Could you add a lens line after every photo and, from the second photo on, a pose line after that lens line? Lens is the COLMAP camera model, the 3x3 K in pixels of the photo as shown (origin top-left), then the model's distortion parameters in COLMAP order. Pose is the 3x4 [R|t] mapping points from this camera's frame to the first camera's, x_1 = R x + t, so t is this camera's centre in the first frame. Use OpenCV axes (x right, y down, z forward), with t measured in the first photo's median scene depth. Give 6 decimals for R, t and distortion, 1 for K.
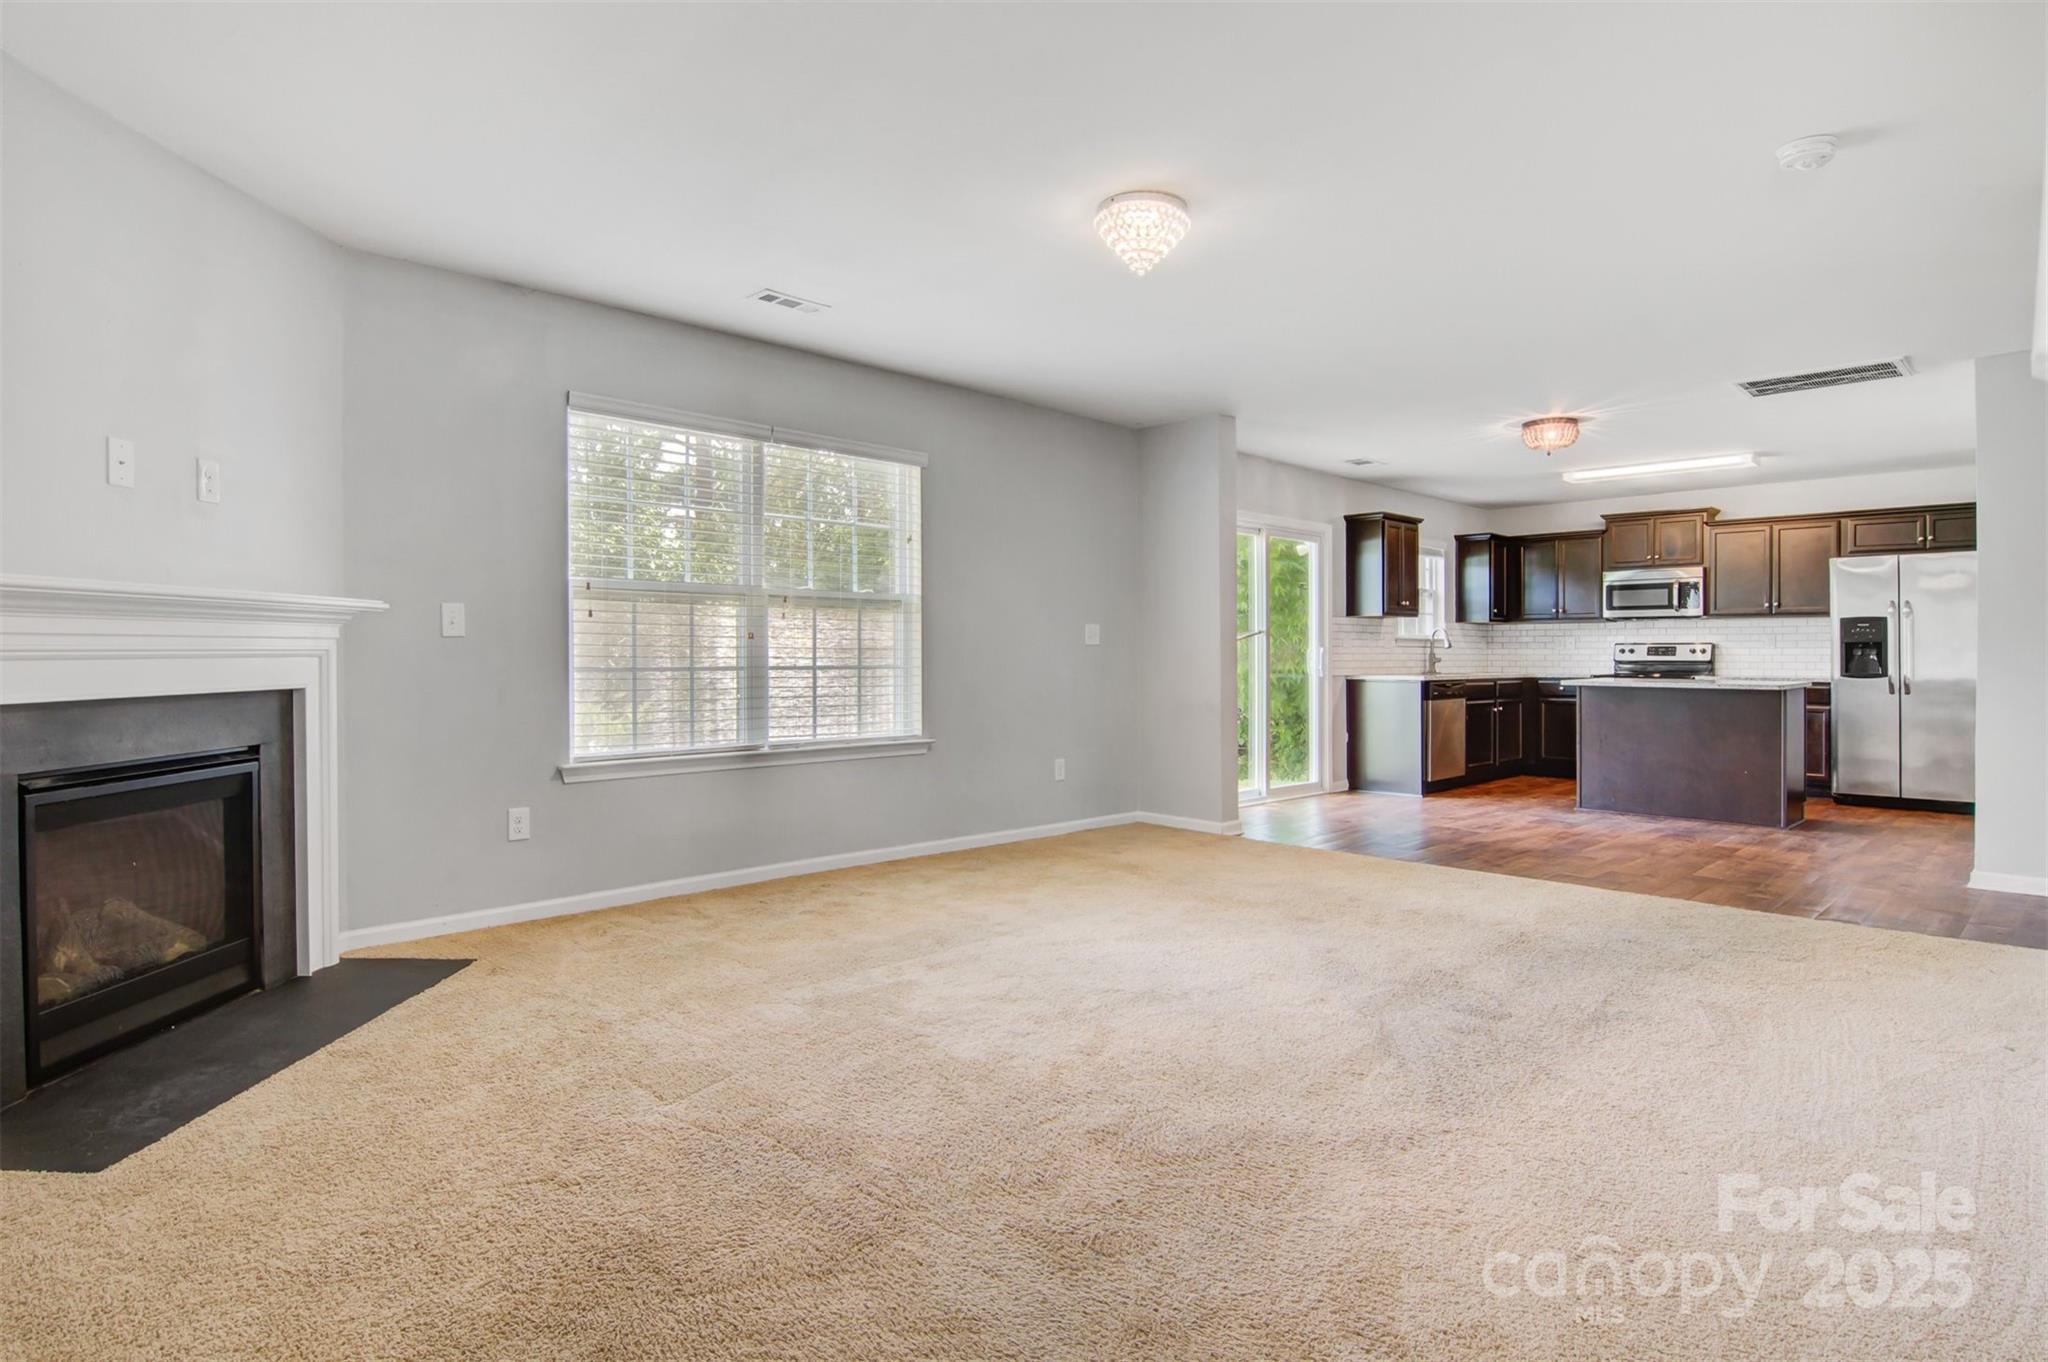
lens RADIAL K [[1086.4, 0, 1026.5], [0, 1086.4, 649.0], [0, 0, 1]] dist [-0.002603, -0.016028]
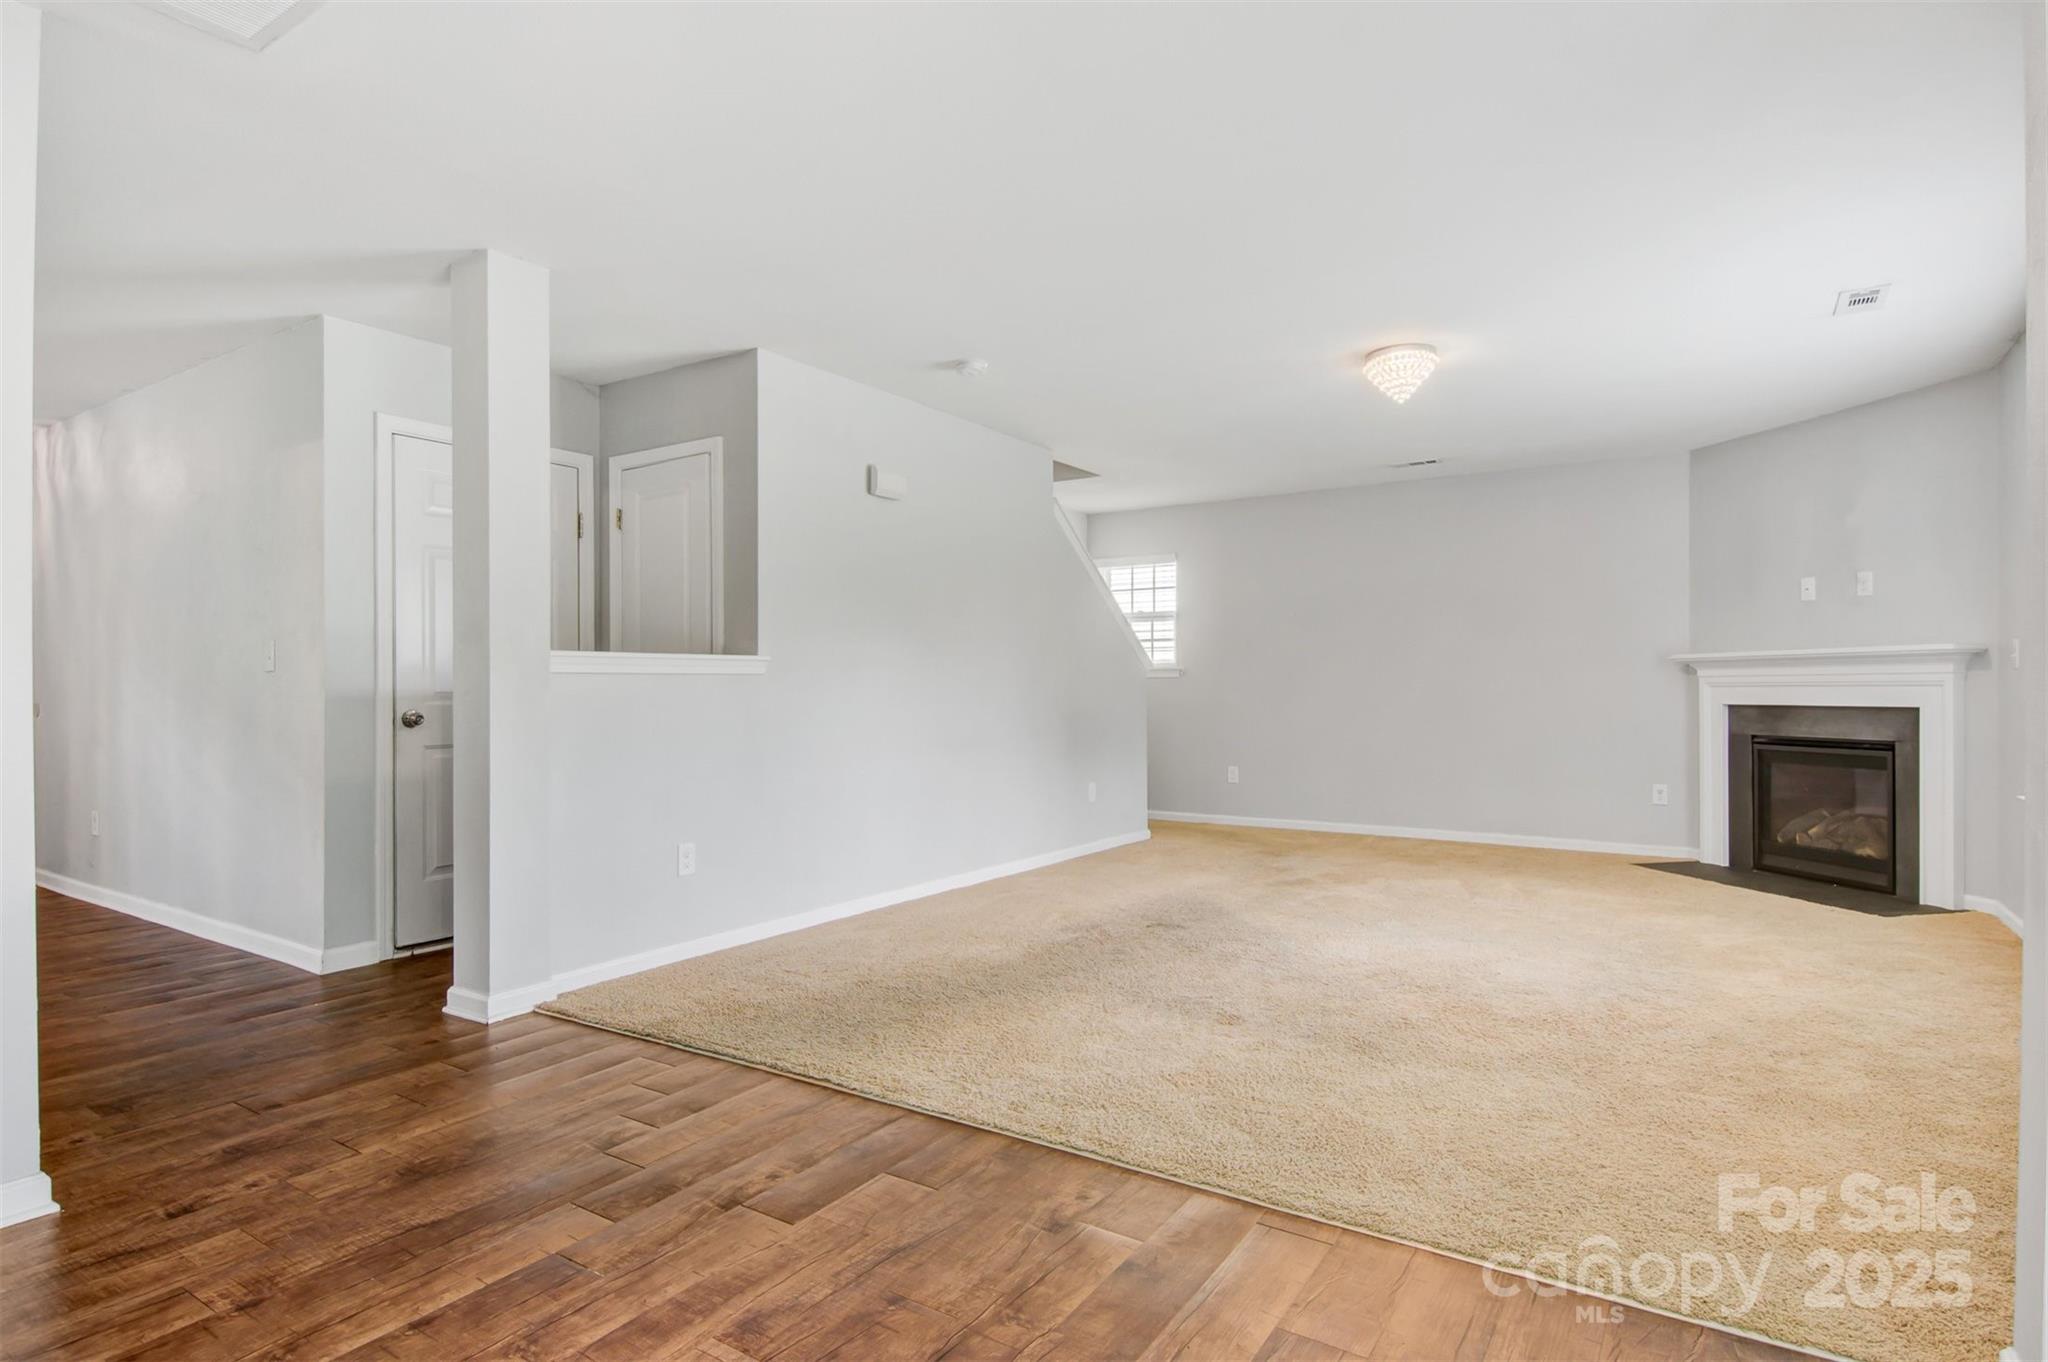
lens RADIAL K [[1086.4, 0, 1024.1], [0, 1086.4, 677.1], [0, 0, 1]] dist [-0.002603, -0.016028]
pose [[-0.975194, -0.003284, -0.221327, 0.676681], [-0.000916, 0.999941, -0.010801, 0.009823], [0.221350, -0.010330, -0.975140, 1.729260]]
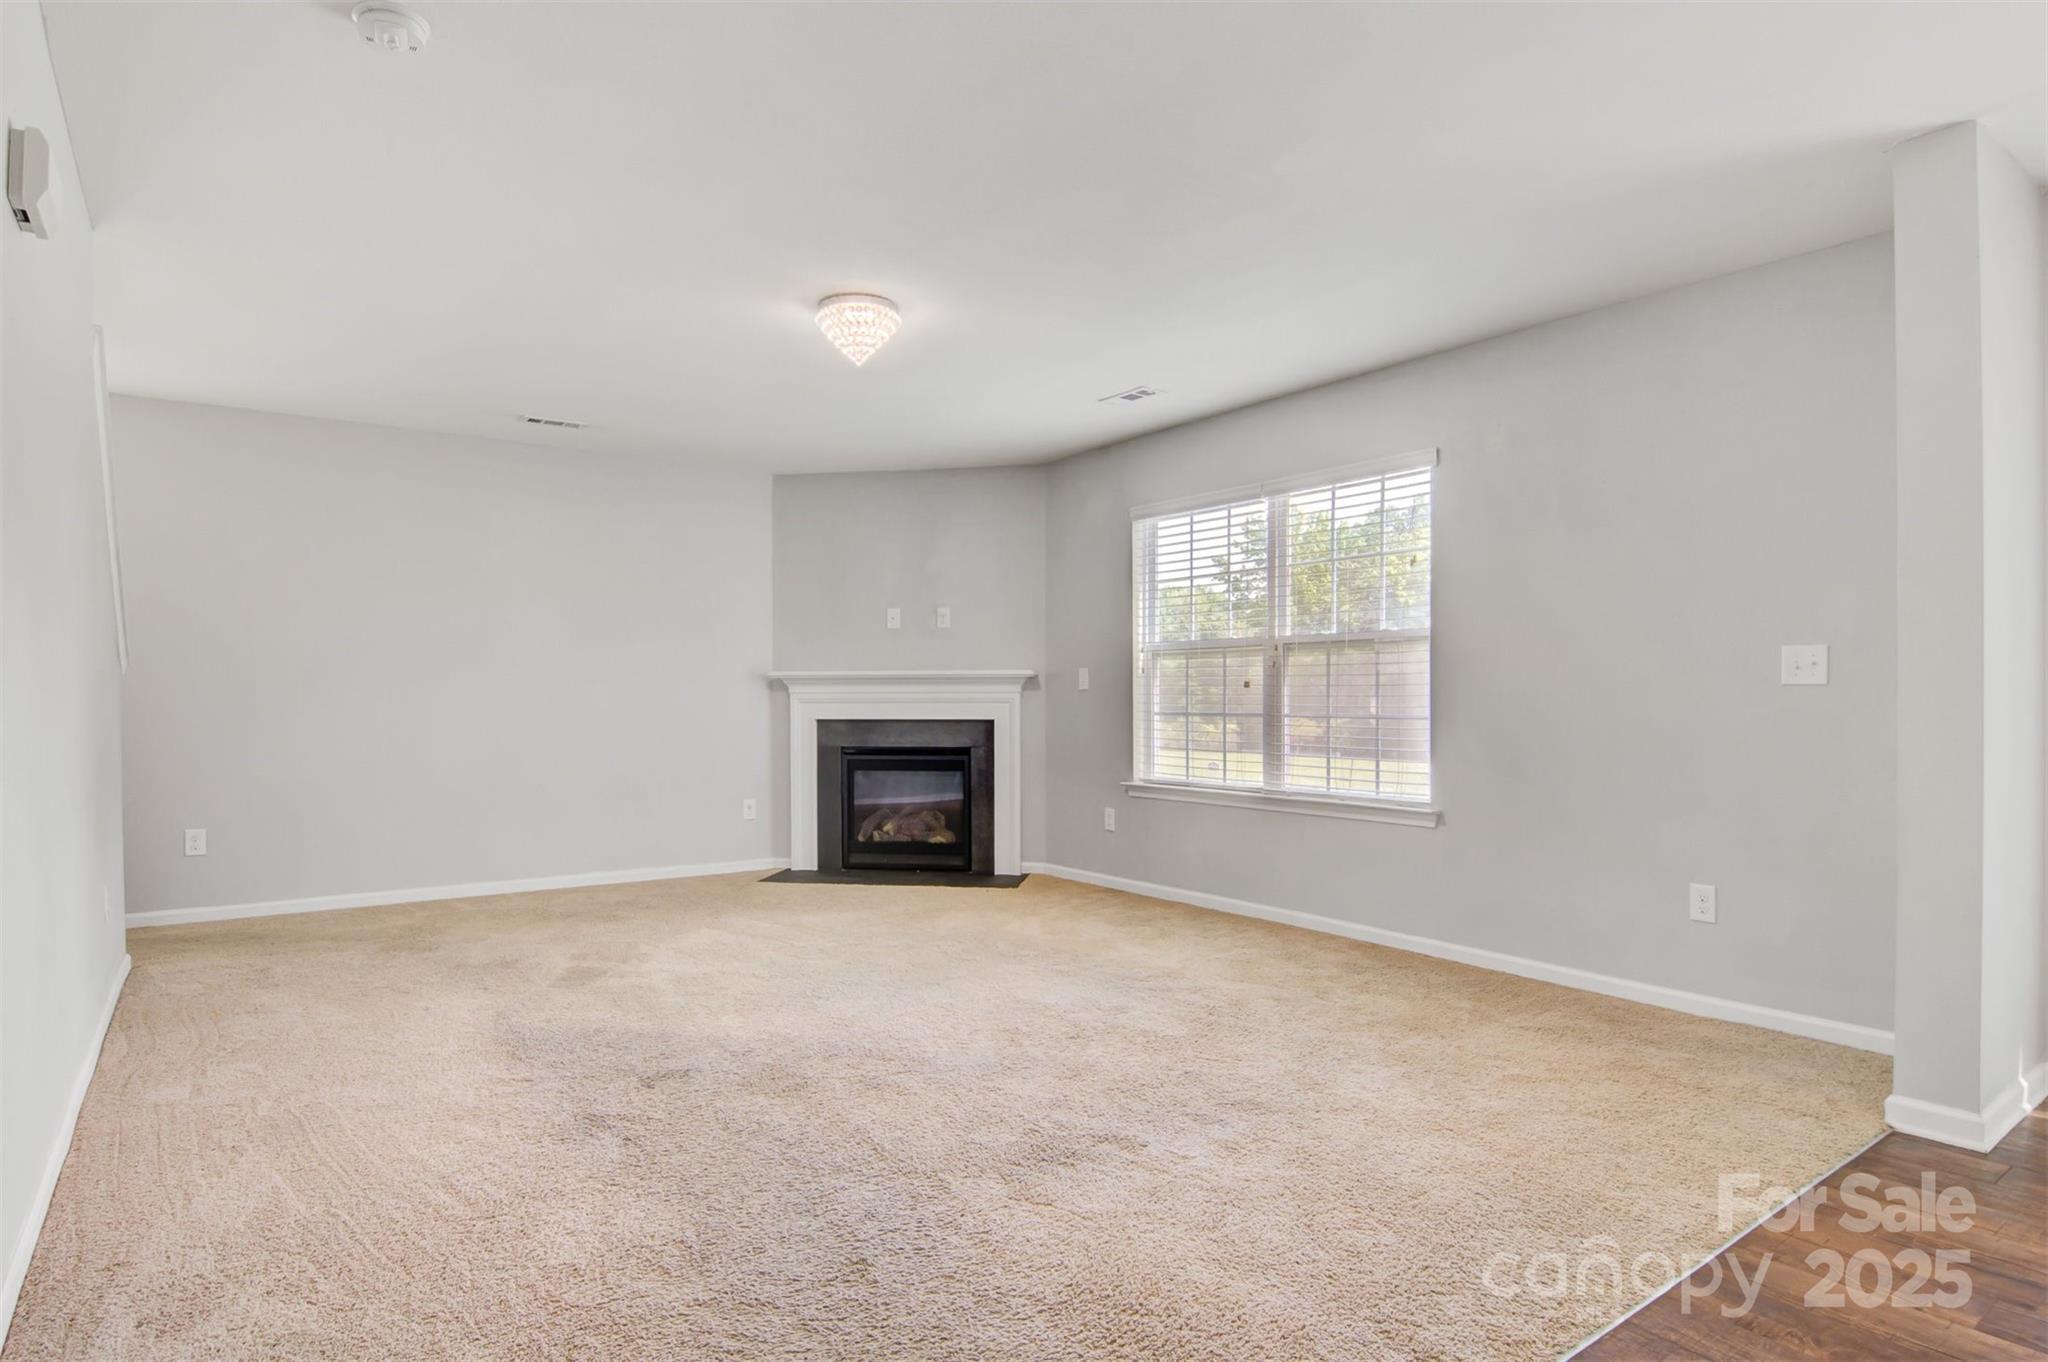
lens RADIAL K [[1086.4, 0, 1045.7], [0, 1086.4, 698.7], [0, 0, 1]] dist [-0.002603, -0.016028]
pose [[-0.136793, -0.006066, -0.990581, 0.936221], [-0.000276, 0.999981, -0.006085, 0.009729], [0.990600, -0.000559, -0.136792, 1.076384]]
